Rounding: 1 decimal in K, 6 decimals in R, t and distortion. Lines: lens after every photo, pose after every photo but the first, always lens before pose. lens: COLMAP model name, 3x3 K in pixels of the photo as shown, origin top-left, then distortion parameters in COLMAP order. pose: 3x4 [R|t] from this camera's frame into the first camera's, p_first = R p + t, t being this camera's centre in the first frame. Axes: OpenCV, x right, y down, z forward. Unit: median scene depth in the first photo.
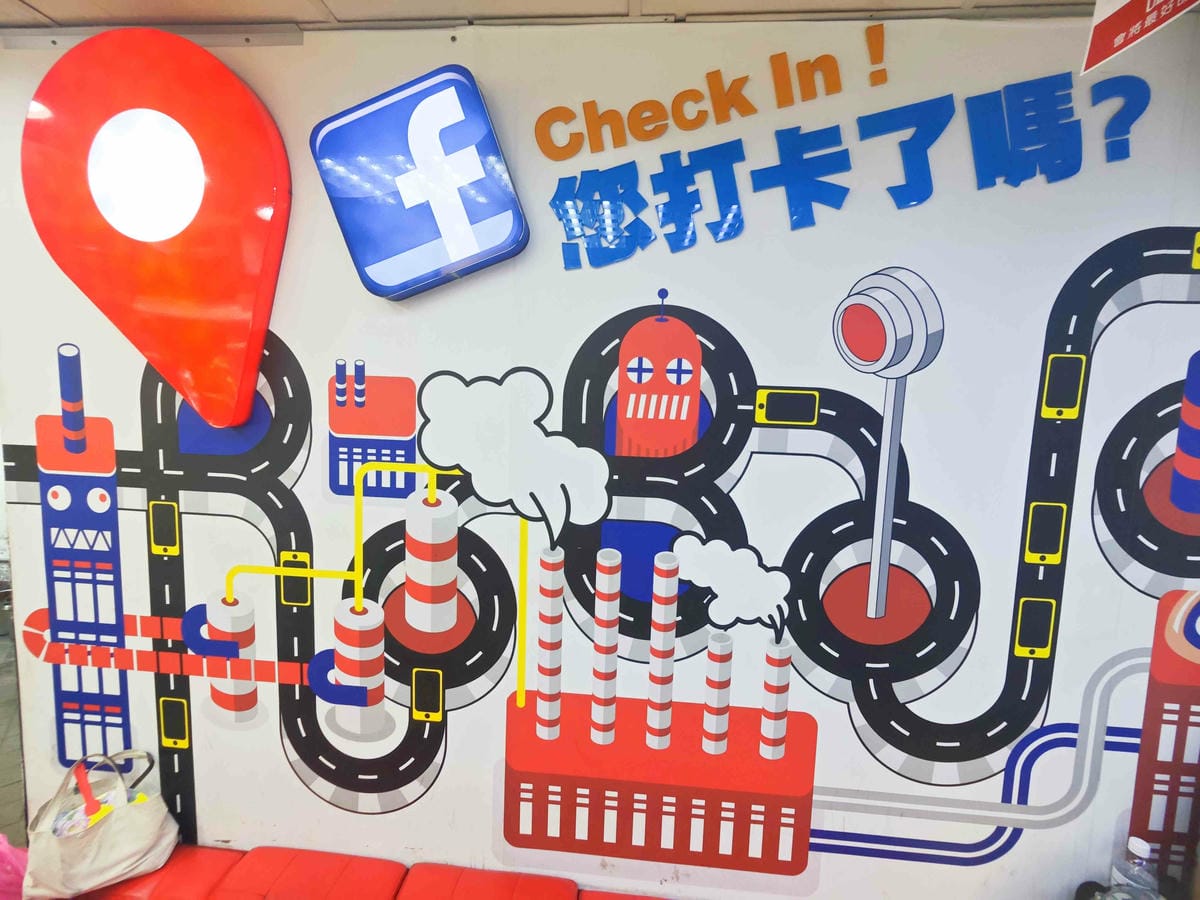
lens RADIAL K [[488.0, 0, 594.4], [0, 488.0, 443.8], [0, 0, 1]] dist [-0.002144, -0.000290]
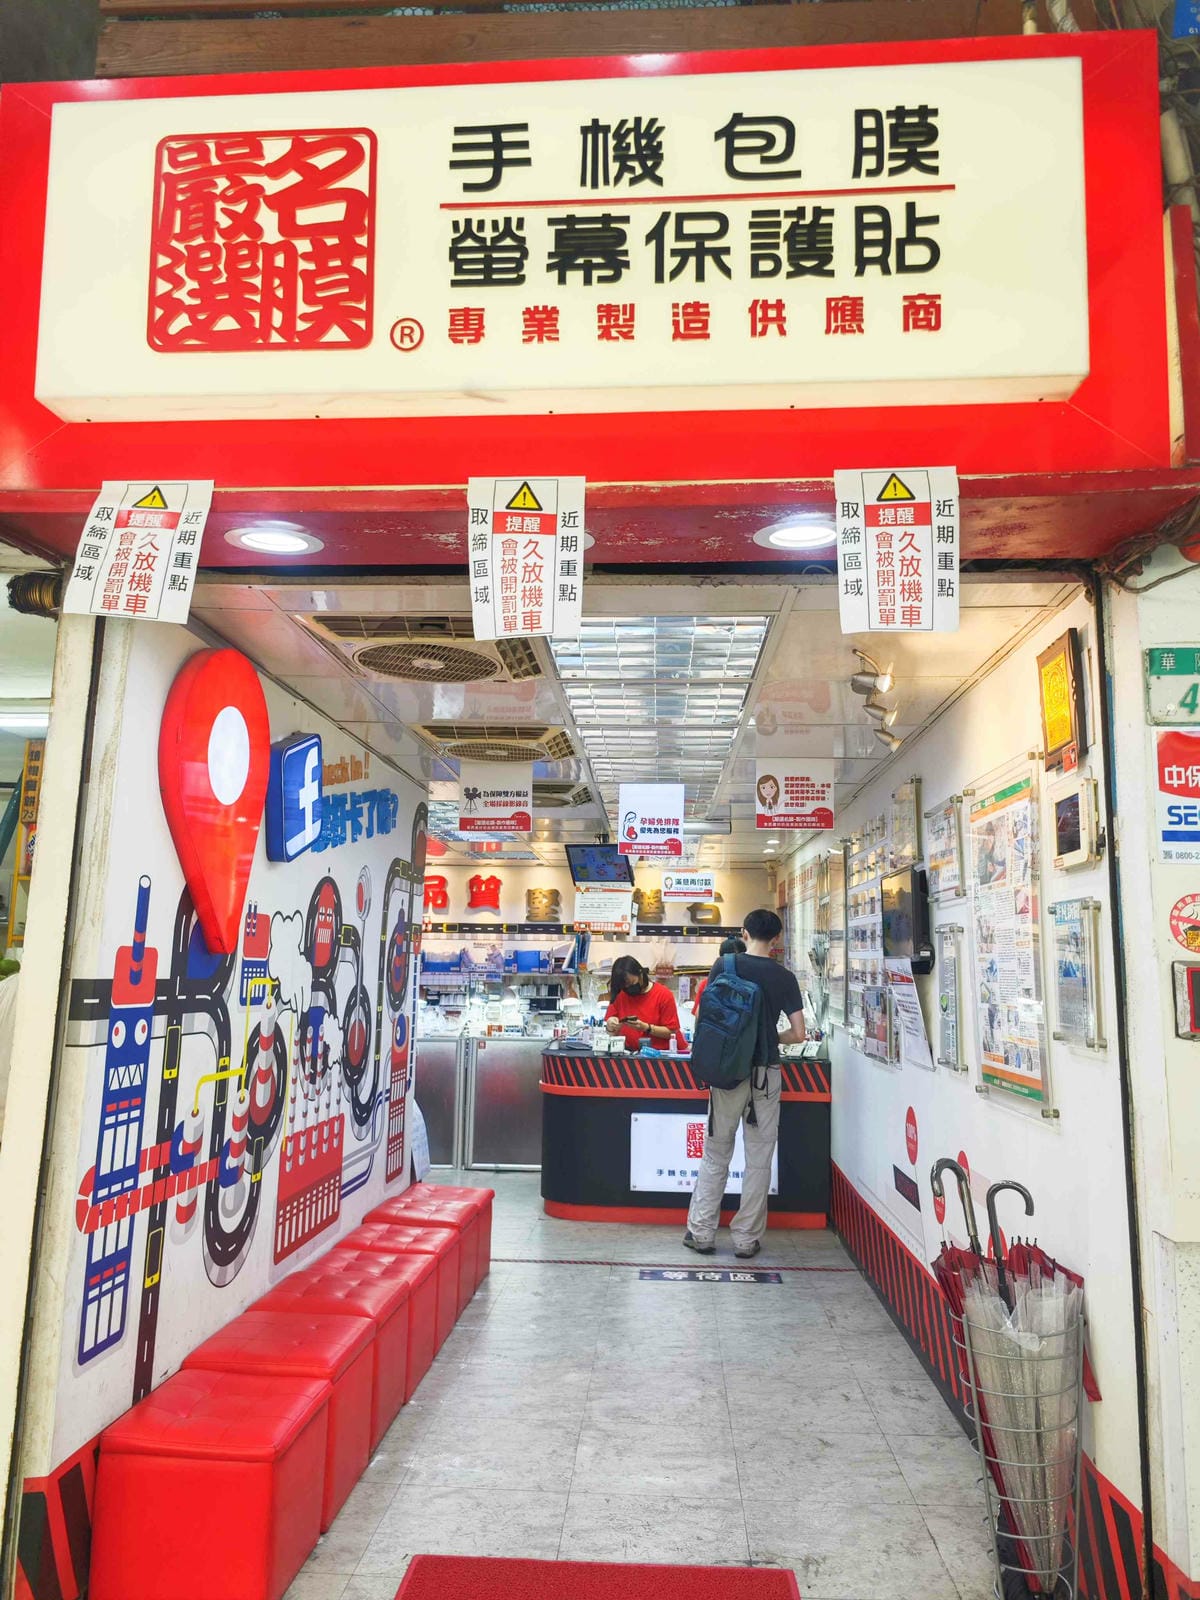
lens RADIAL K [[1159.2, 0, 597.0], [0, 1159.2, 794.1], [0, 0, 1]] dist [0.024833, -0.040910]
pose [[-0.006758, 0.118242, 0.992962, -3.887568], [0.069911, 0.990611, -0.117486, -0.023950], [-0.997530, 0.068625, -0.014961, 0.082877]]
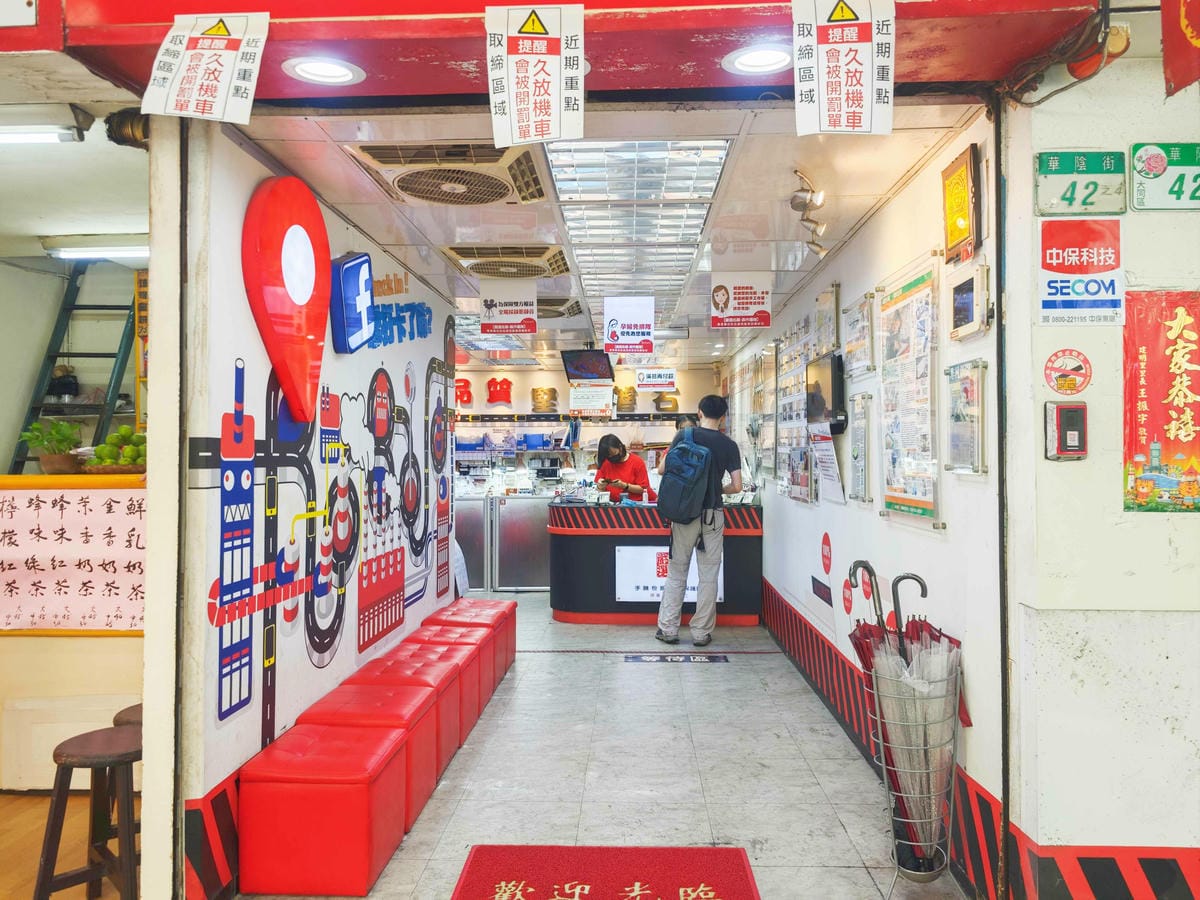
lens RADIAL K [[869.4, 0, 595.8], [0, 869.4, 457.2], [0, 0, 1]] dist [0.024833, -0.040910]
pose [[-0.023217, -0.033786, 0.999159, -3.777787], [0.091234, 0.995187, 0.035772, 0.067154], [-0.995559, 0.091988, -0.020023, 0.135140]]
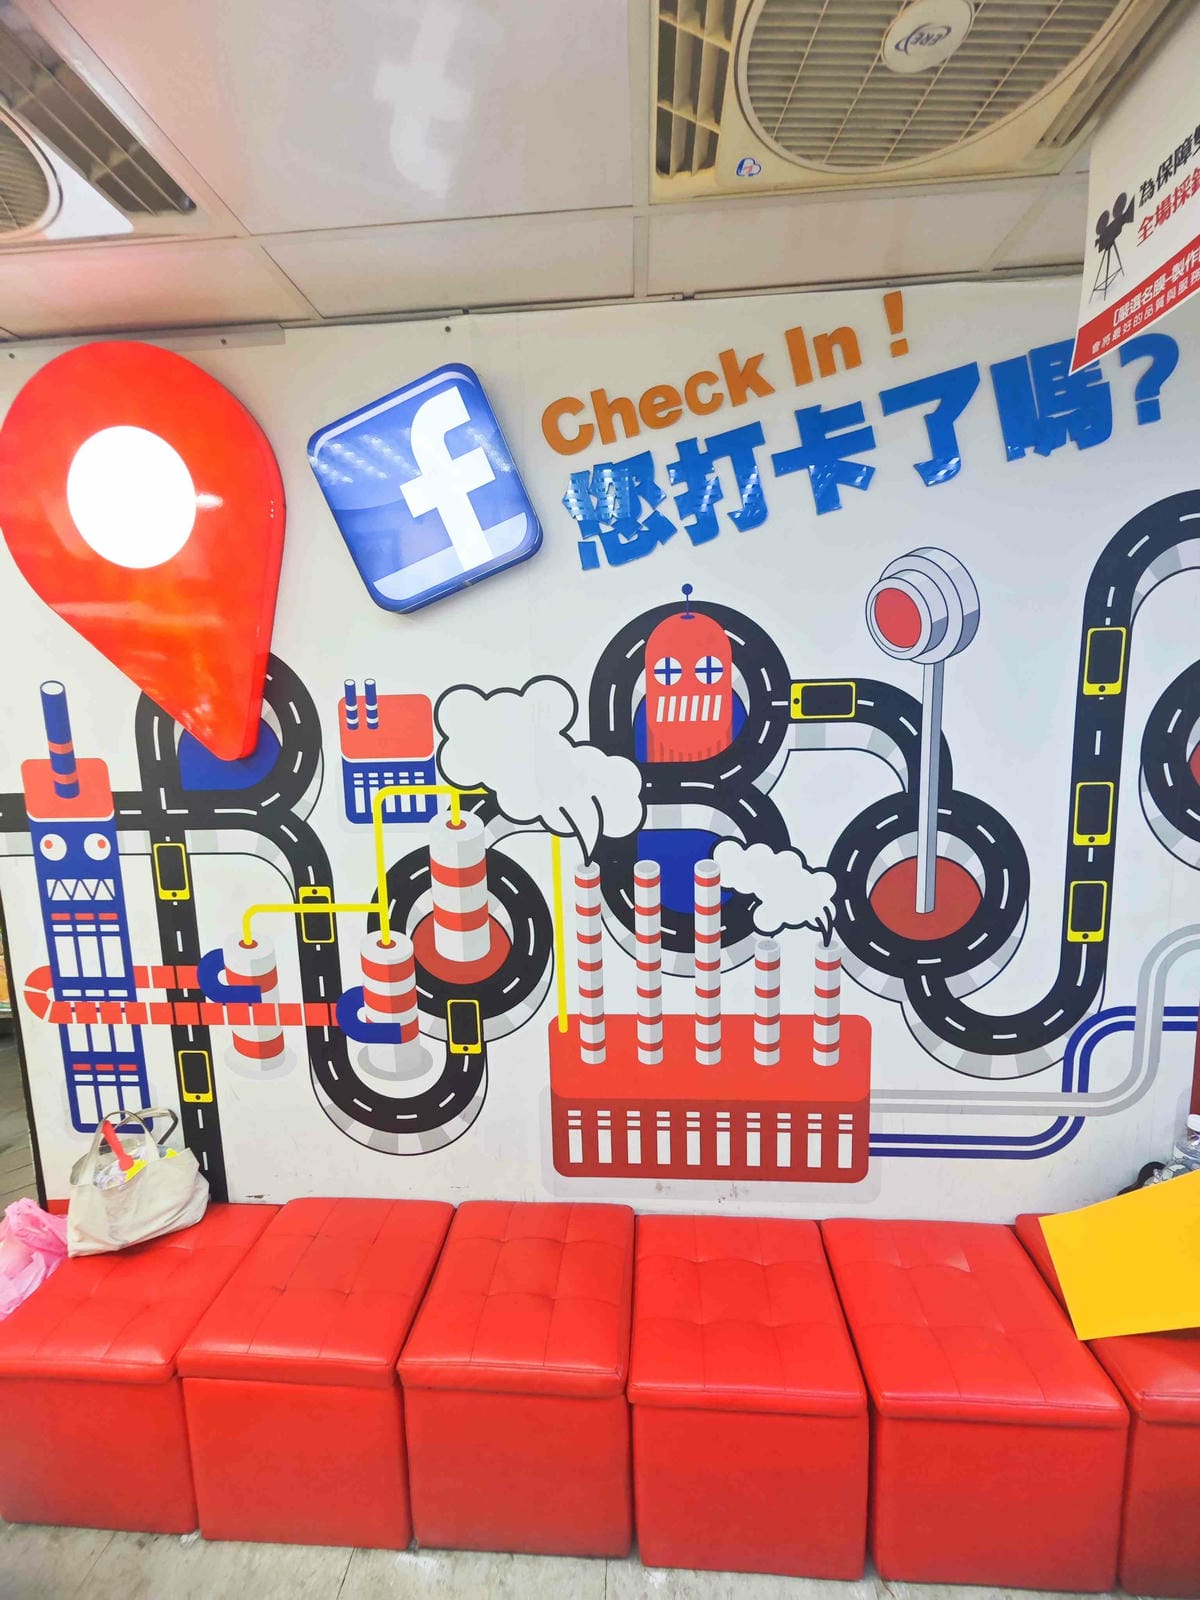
lens RADIAL K [[650.6, 0, 604.8], [0, 650.6, 790.9], [0, 0, 1]] dist [-0.002144, -0.000290]
pose [[0.998010, -0.063045, -0.001167, -0.041400], [0.063039, 0.997156, 0.041298, 0.021599], [-0.001440, -0.041290, 0.999146, -0.276109]]
